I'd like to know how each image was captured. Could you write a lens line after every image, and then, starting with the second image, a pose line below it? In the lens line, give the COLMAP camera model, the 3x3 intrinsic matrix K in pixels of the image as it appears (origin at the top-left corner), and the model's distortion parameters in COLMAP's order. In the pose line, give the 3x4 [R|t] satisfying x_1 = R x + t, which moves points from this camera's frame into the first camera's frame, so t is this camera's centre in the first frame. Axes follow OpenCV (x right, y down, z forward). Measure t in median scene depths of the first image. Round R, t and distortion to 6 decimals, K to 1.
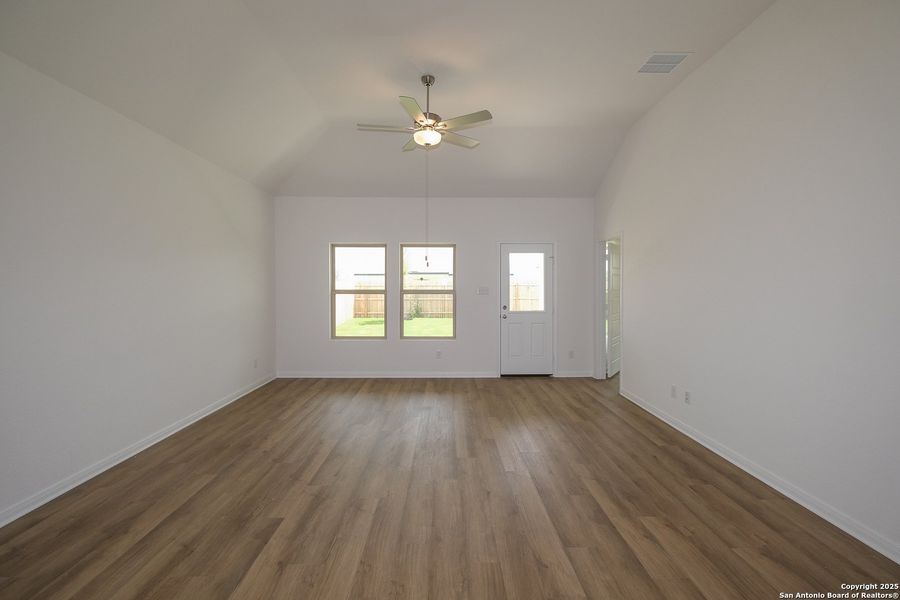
lens RADIAL K [[390.9, 0, 445.6], [0, 390.9, 288.5], [0, 0, 1]] dist [-0.002534, -0.000524]
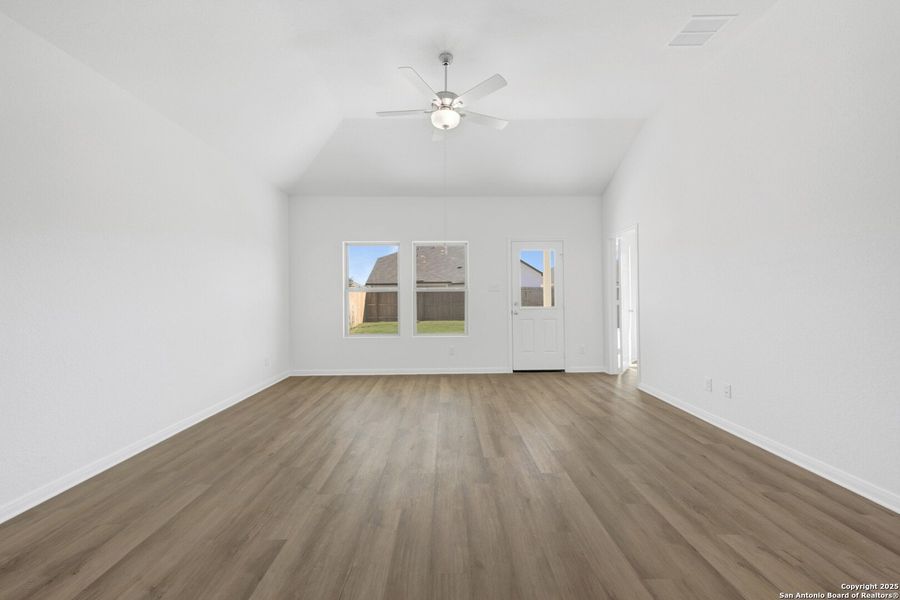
lens RADIAL K [[348.3, 0, 450.2], [0, 348.3, 290.7], [0, 0, 1]] dist [0.034922, 0.000414]
pose [[0.999917, -0.007708, 0.010332, -0.061393], [0.007930, 0.999736, -0.021581, 0.068946], [-0.010163, 0.021661, 0.999714, 0.194017]]
